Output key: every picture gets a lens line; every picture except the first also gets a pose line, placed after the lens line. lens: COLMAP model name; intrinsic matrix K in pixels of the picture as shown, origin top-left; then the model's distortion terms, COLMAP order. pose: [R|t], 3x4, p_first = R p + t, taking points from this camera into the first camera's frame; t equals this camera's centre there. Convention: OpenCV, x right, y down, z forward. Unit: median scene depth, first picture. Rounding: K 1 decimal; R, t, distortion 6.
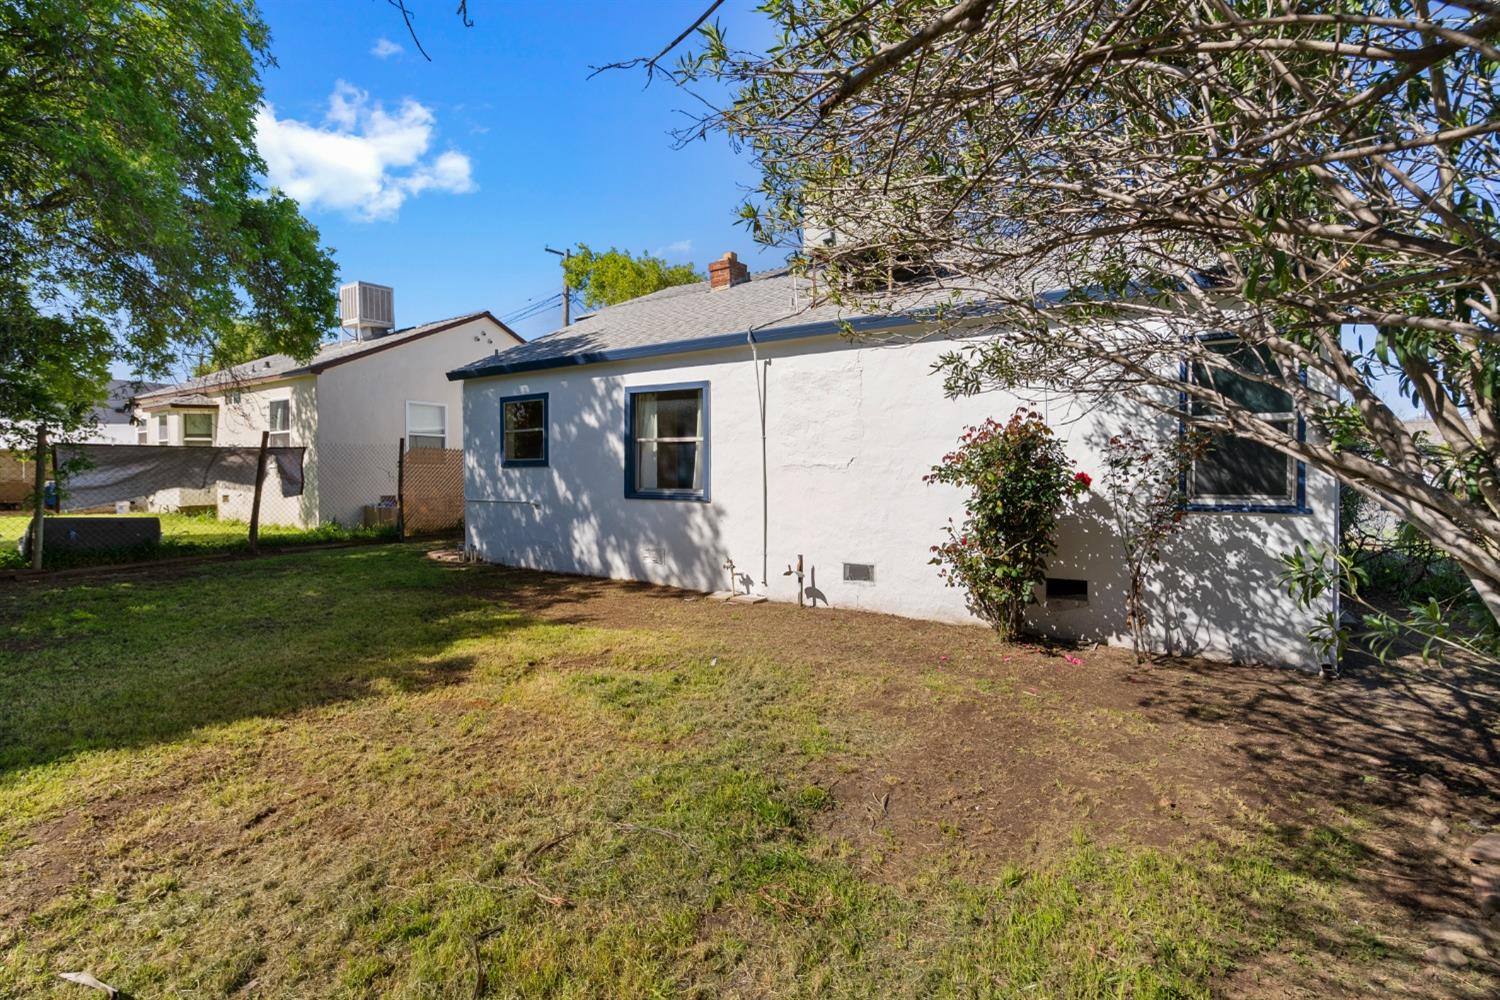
lens RADIAL K [[688.2, 0, 749.6], [0, 688.2, 475.2], [0, 0, 1]] dist [0.012350, 0.000165]
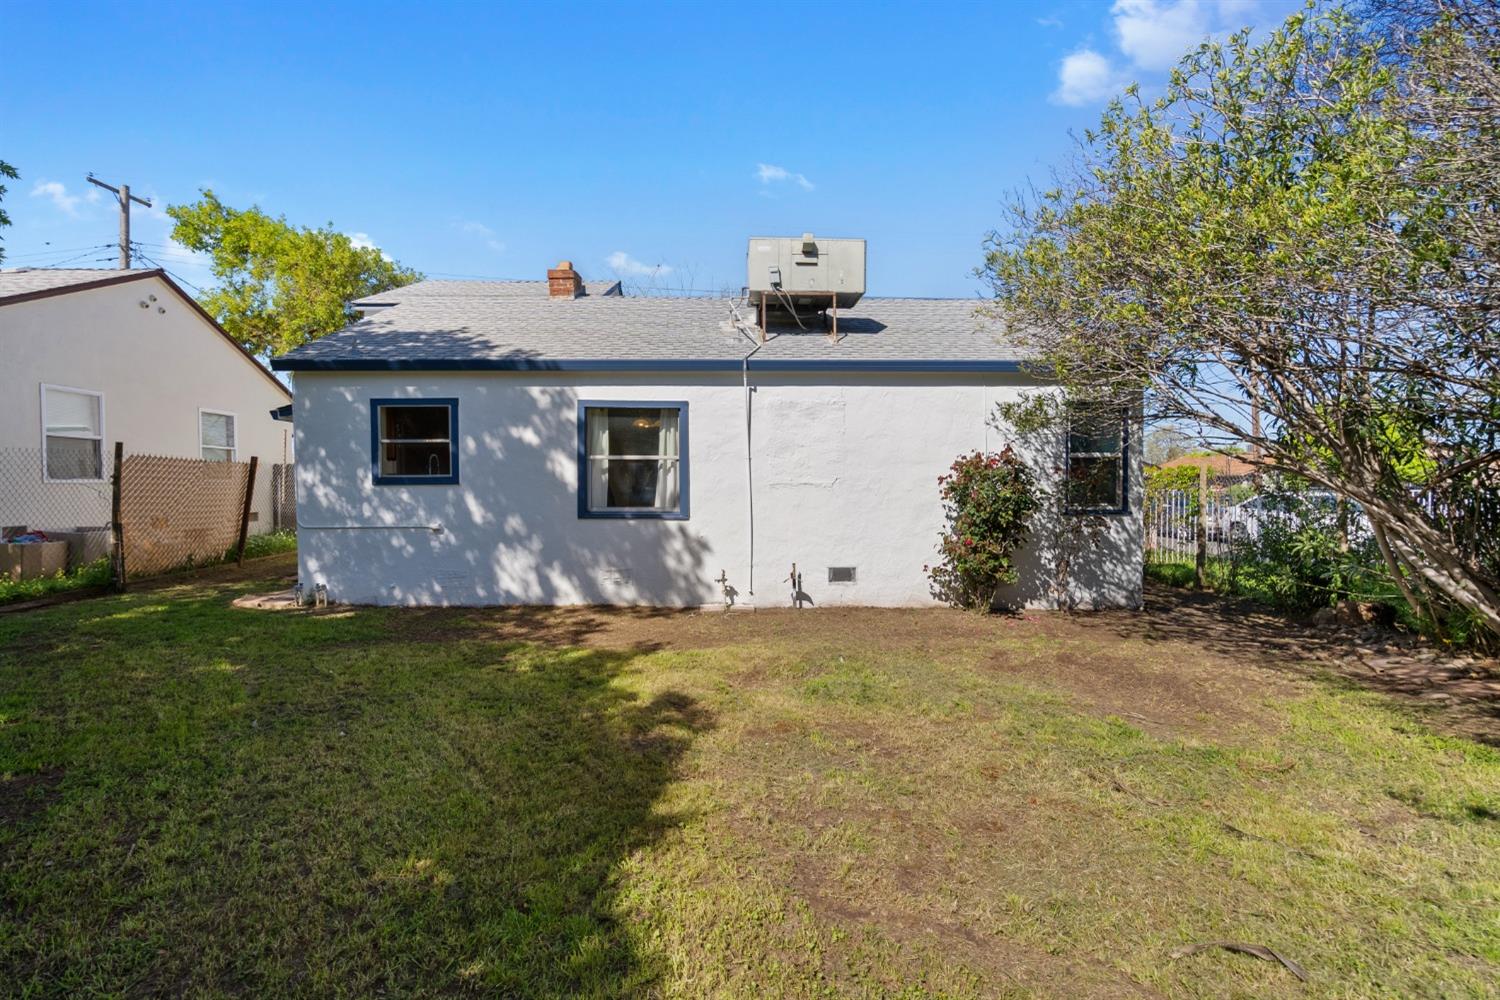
lens RADIAL K [[679.9, 0, 750.0], [0, 679.9, 500.0], [0, 0, 1]] dist [0.002094, 0.000040]
pose [[0.820805, -0.011856, 0.571085, -0.591252], [0.005414, 0.999901, 0.012977, -0.003015], [-0.571183, -0.007560, 0.820788, 0.119797]]
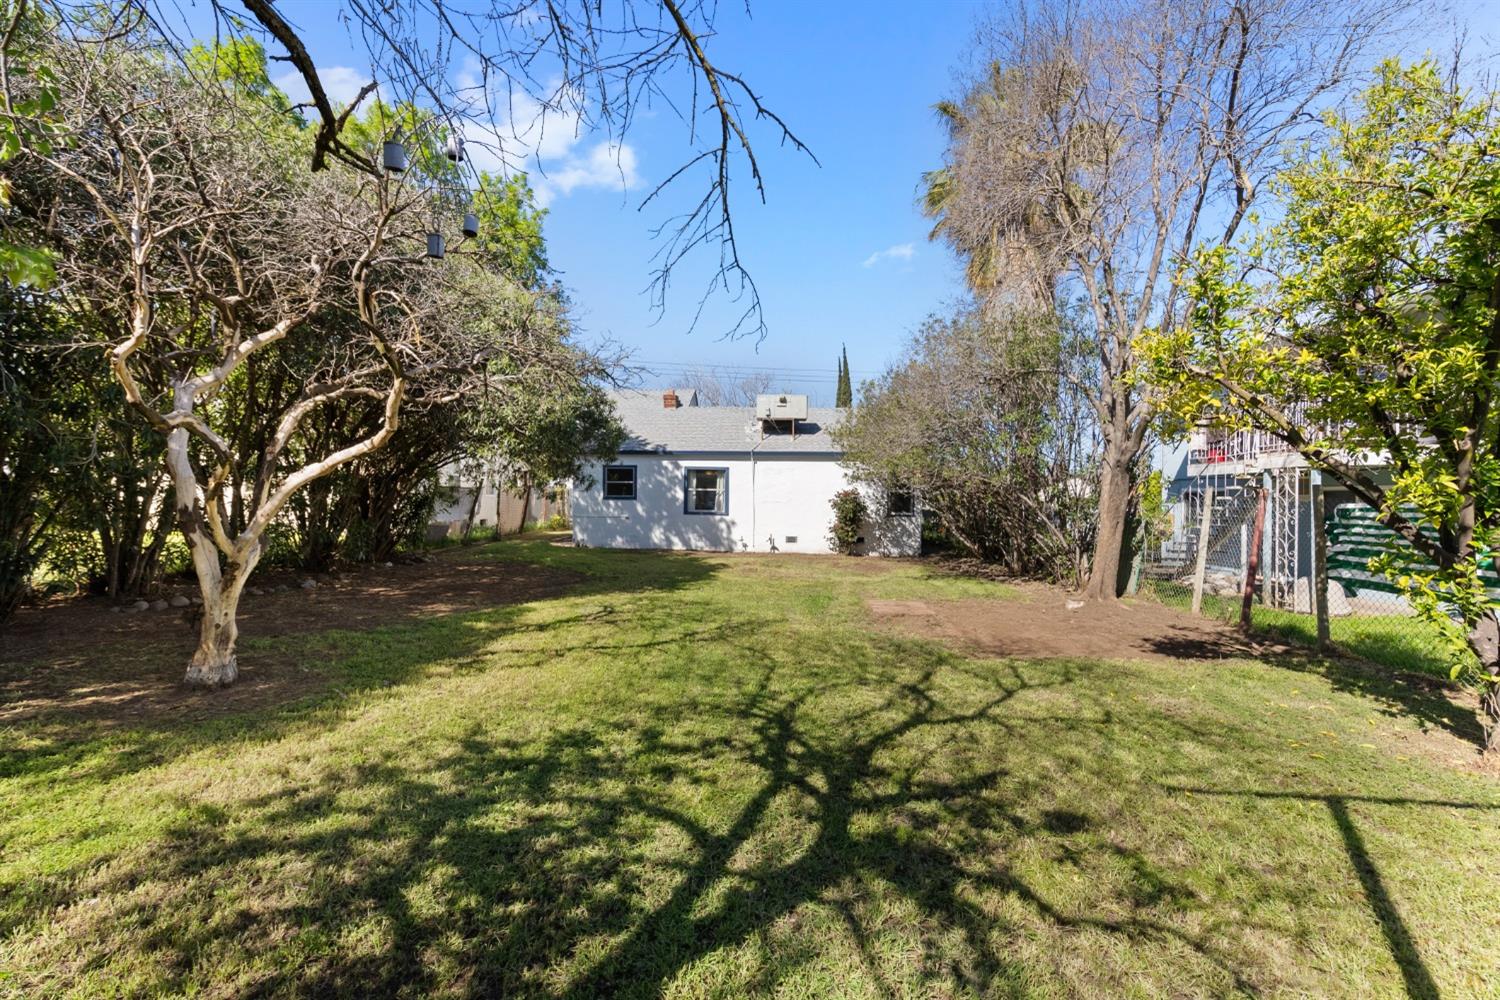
lens RADIAL K [[679.9, 0, 750.0], [0, 679.9, 500.0], [0, 0, 1]] dist [0.002094, 0.000040]
pose [[0.859486, 0.012523, 0.511007, -1.323917], [-0.010924, 0.999922, -0.006131, -0.003216], [-0.511043, -0.000312, 0.859555, -1.234854]]
